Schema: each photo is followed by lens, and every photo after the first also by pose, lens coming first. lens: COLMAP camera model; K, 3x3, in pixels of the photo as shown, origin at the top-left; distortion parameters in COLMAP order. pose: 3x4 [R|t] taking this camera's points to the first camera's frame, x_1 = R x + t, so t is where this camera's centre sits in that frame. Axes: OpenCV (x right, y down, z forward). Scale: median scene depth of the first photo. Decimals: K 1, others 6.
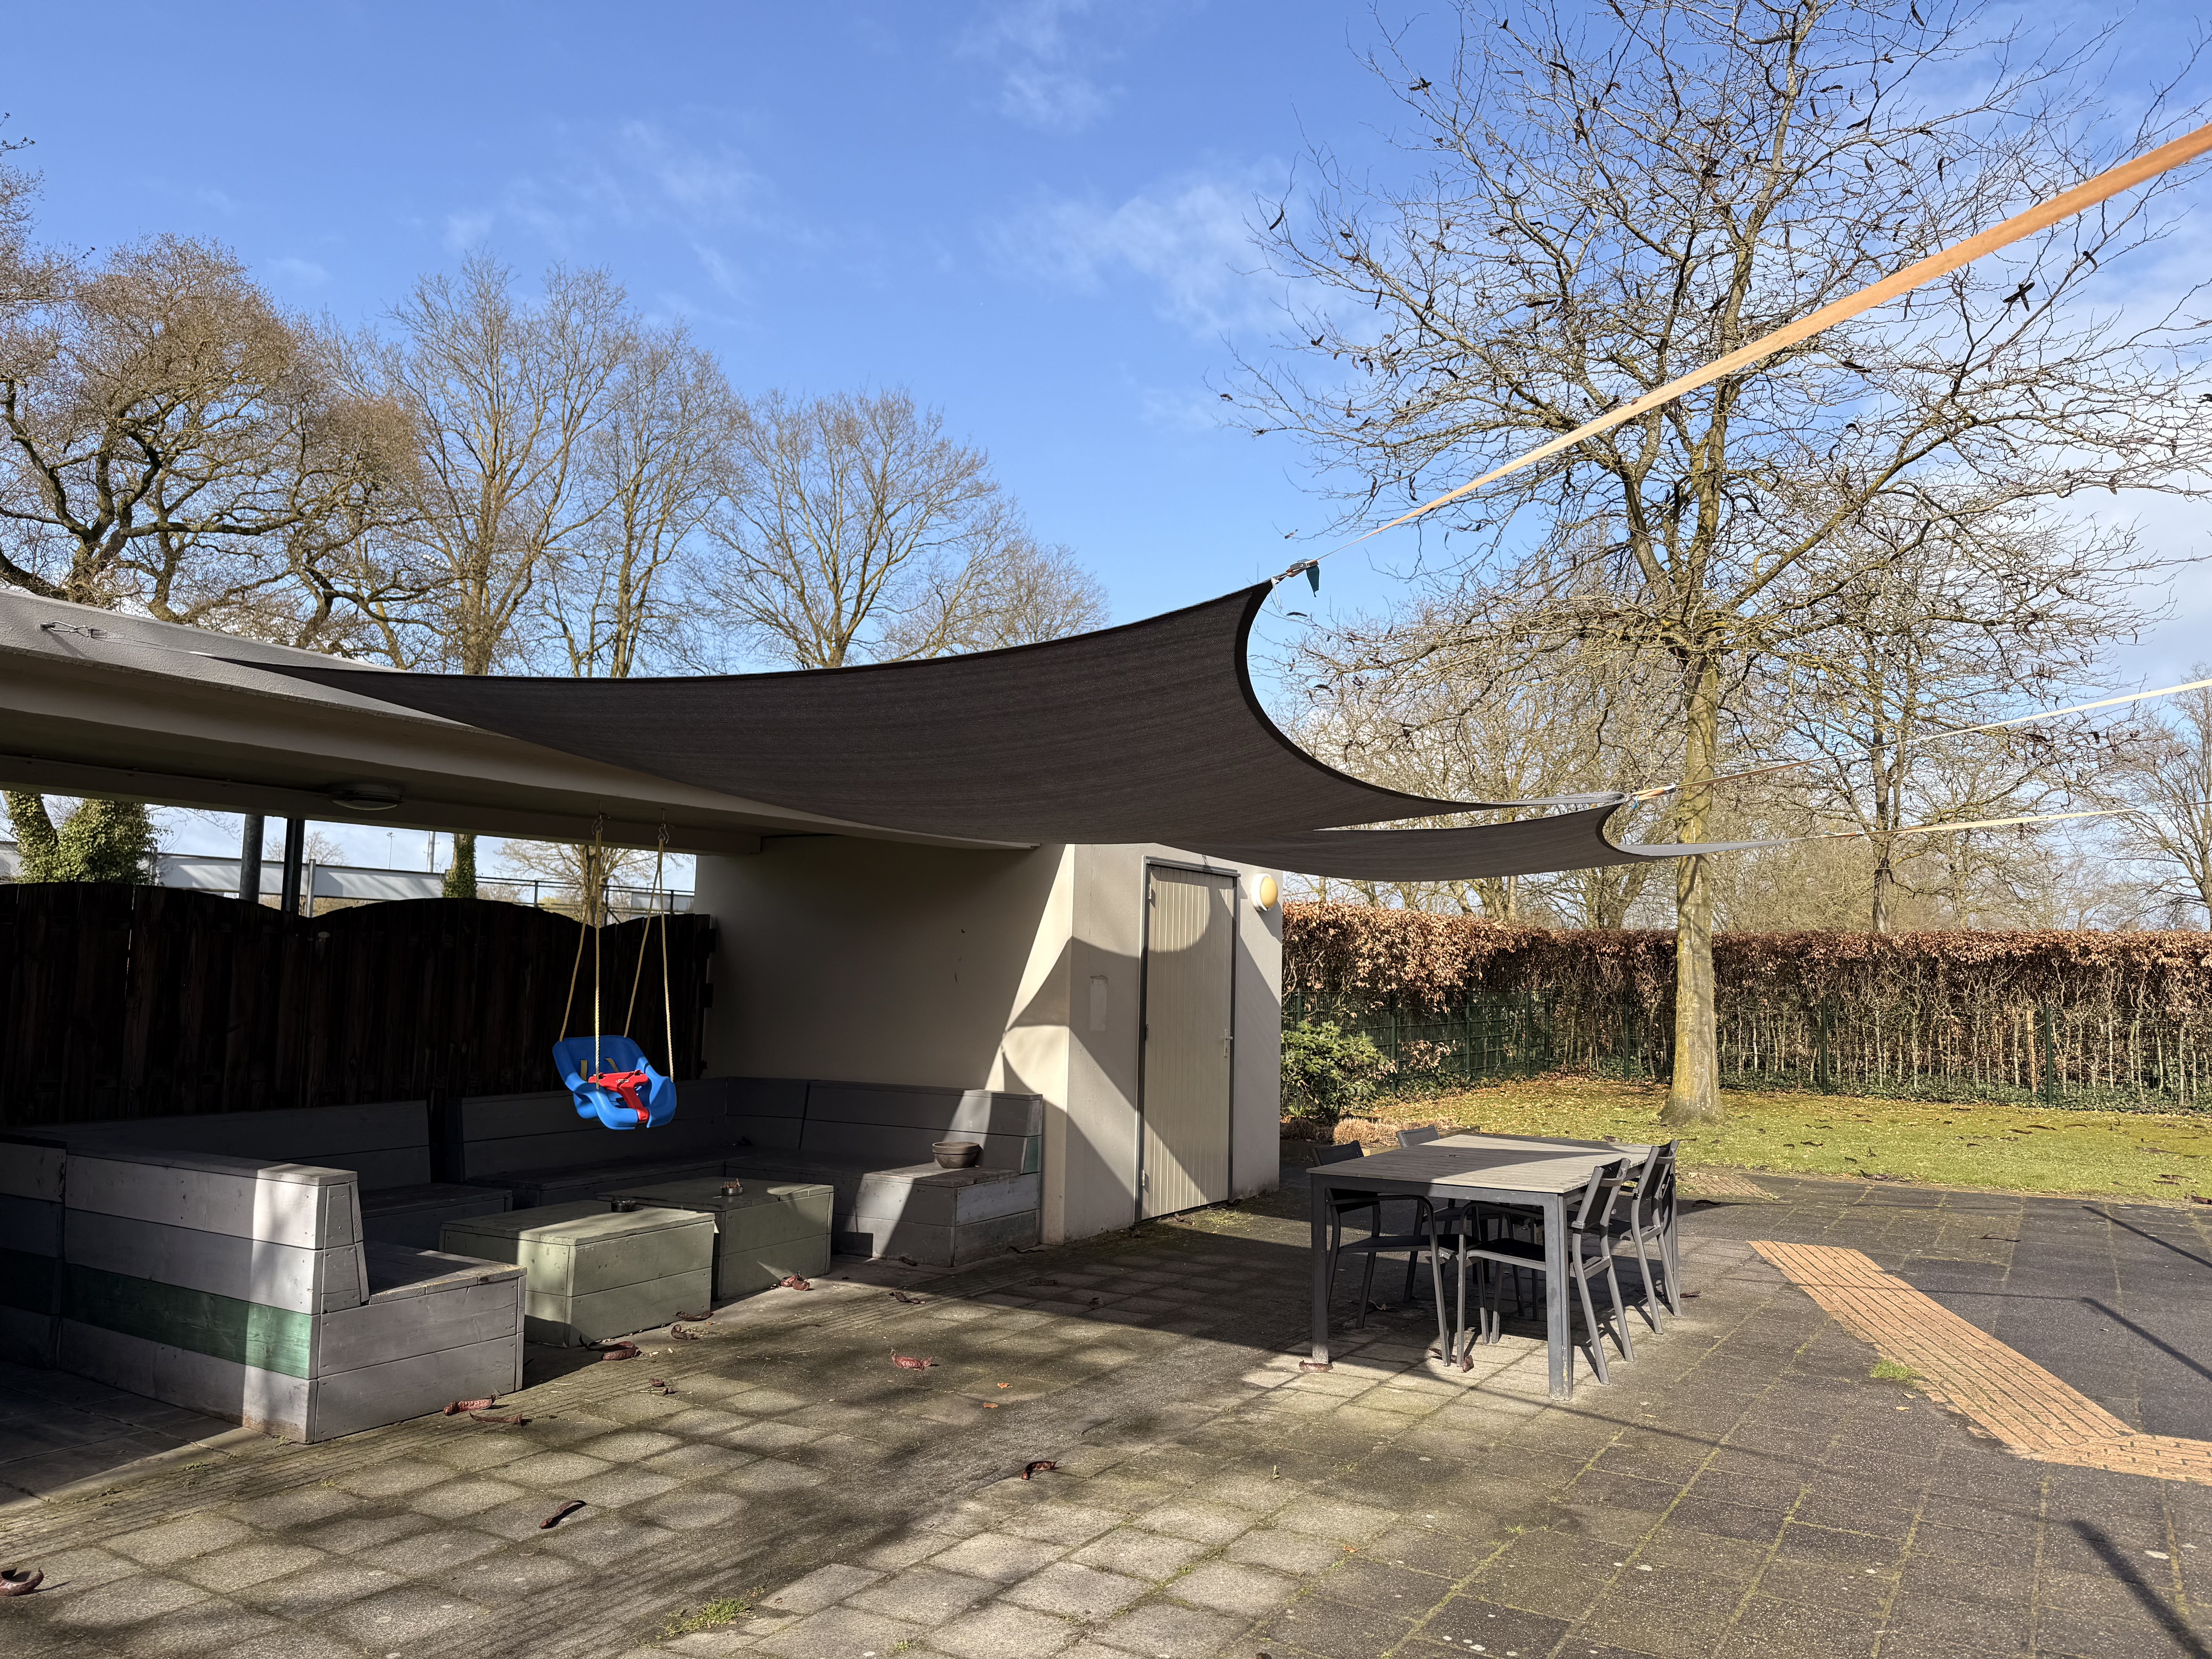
lens RADIAL K [[1560.0, 0, 1126.7], [0, 1560.0, 836.1], [0, 0, 1]] dist [0.028454, -0.027703]
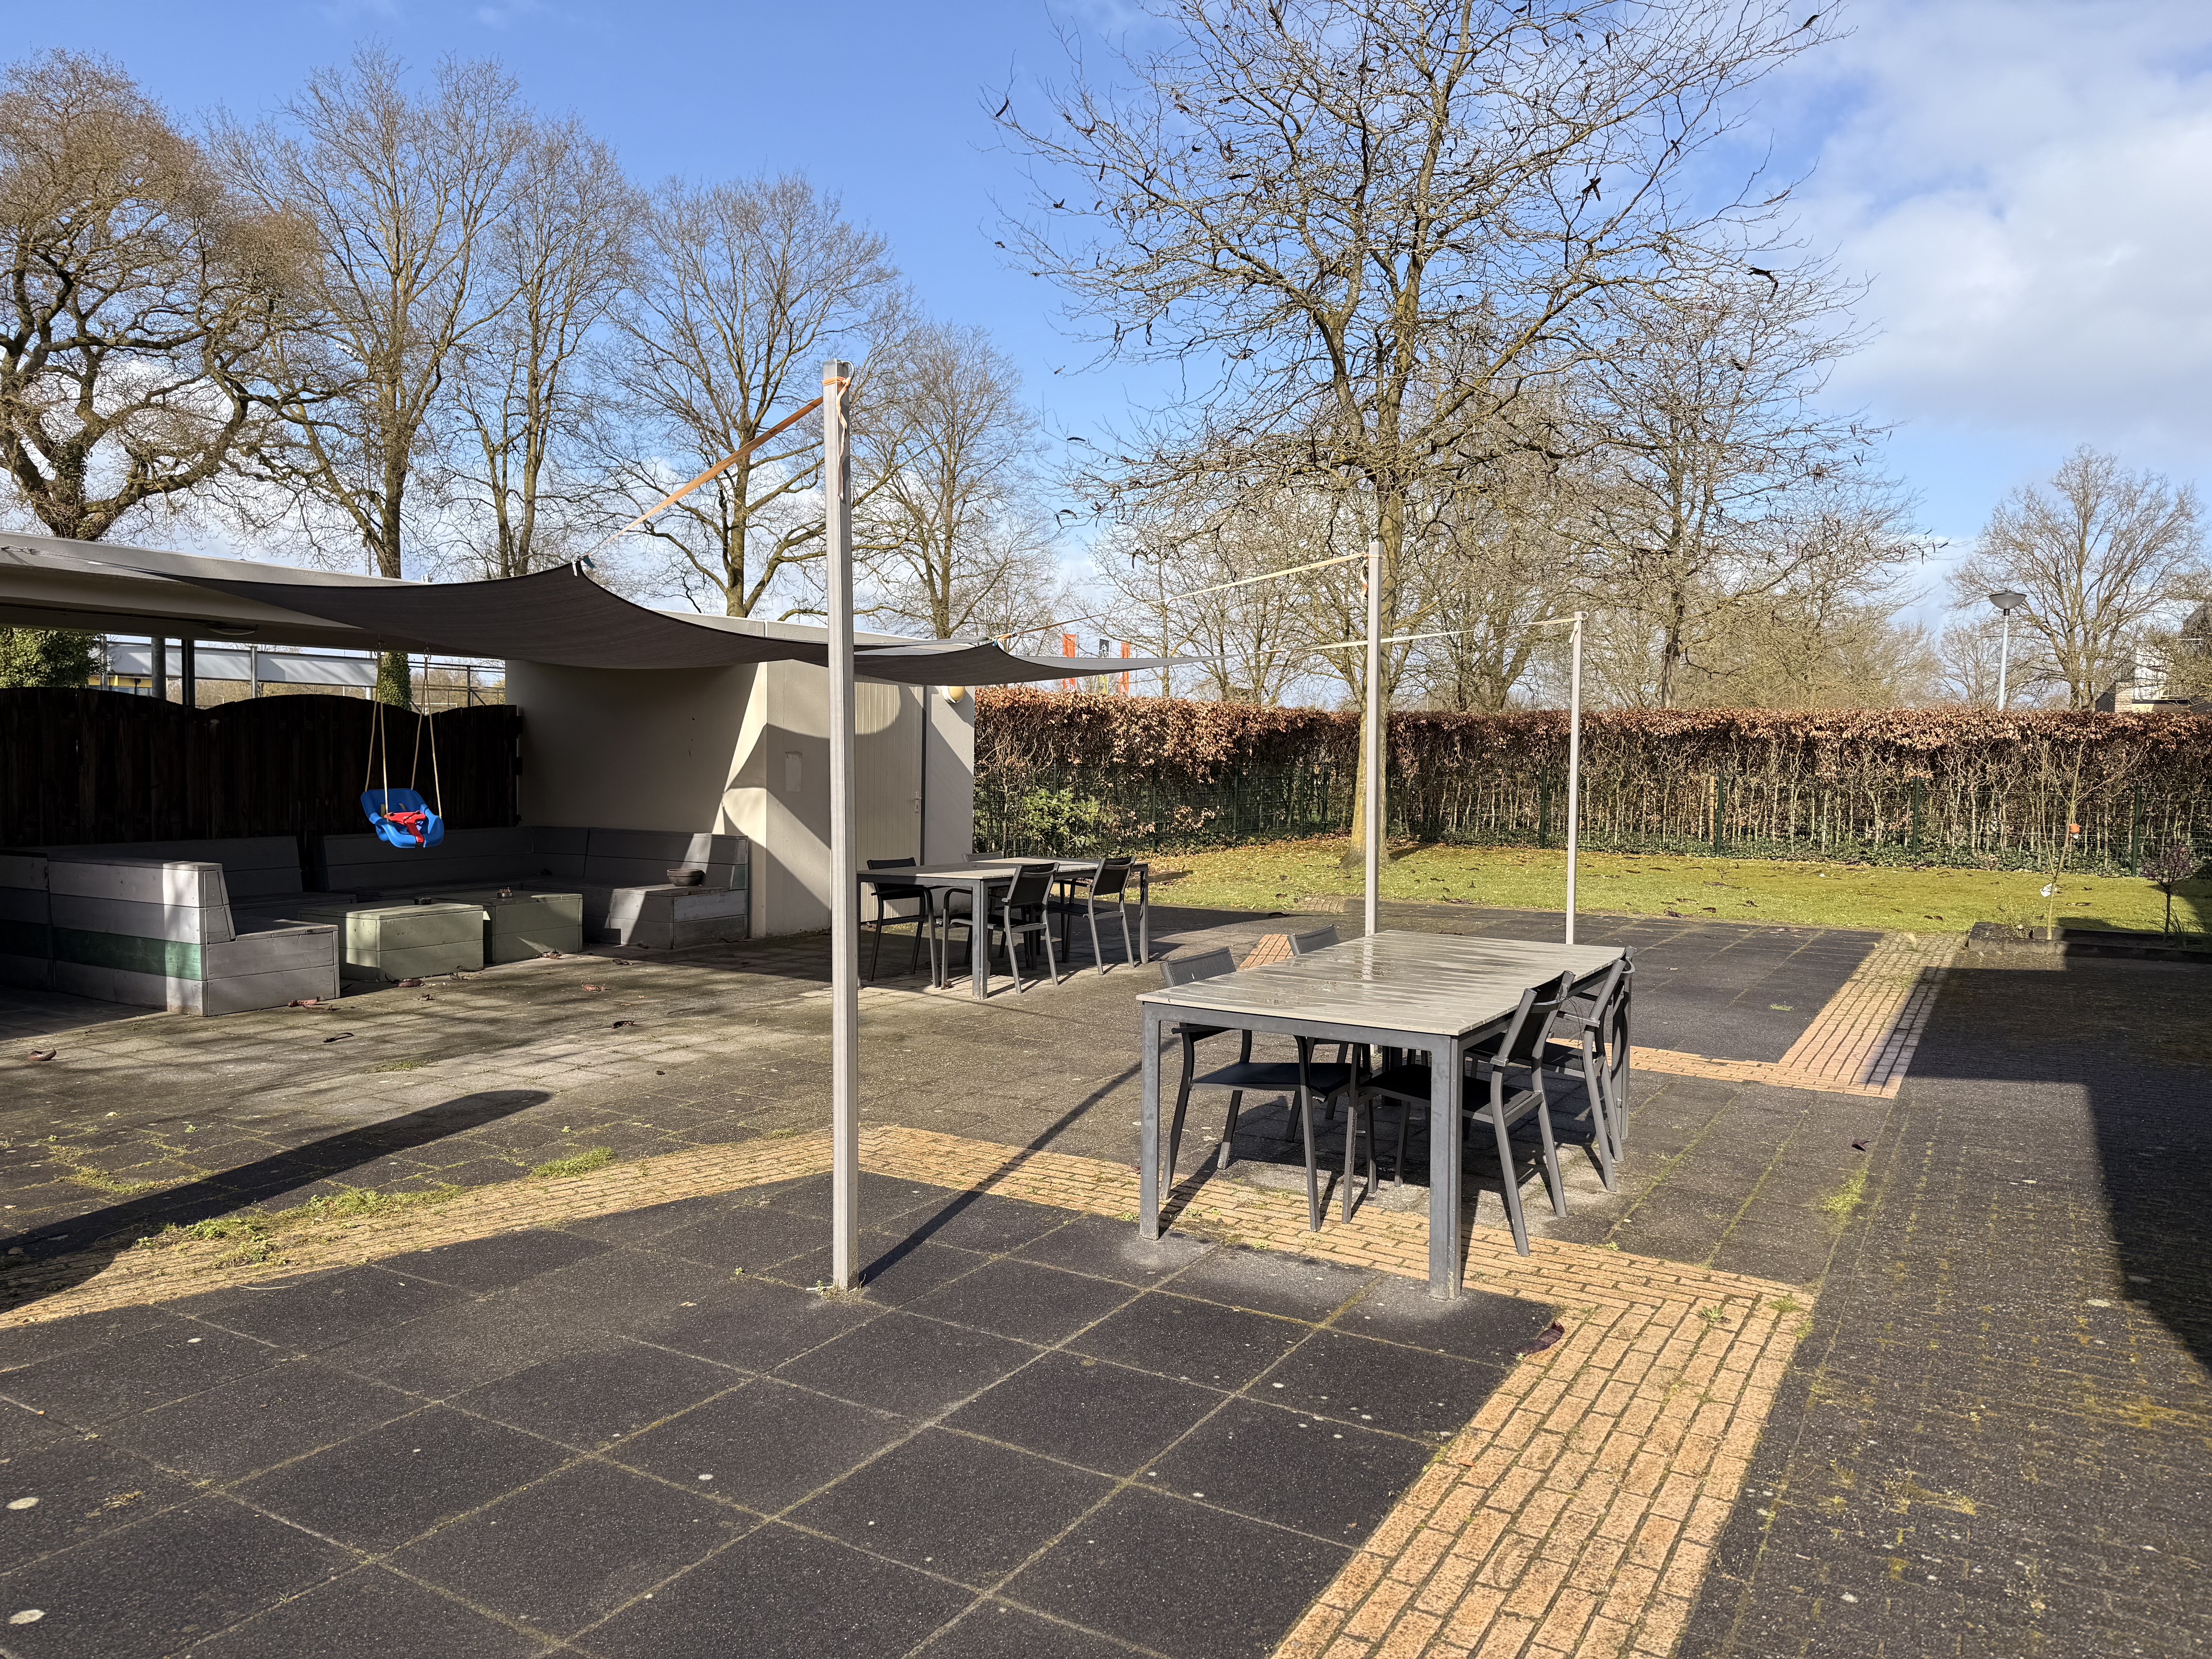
lens RADIAL K [[1560.0, 0, 1091.8], [0, 1560.0, 835.0], [0, 0, 1]] dist [0.028454, -0.027703]
pose [[0.999990, -0.004252, 0.001000, 0.111470], [0.004069, 0.990039, 0.140736, -0.012970], [-0.001588, -0.140730, 0.990047, -0.168237]]
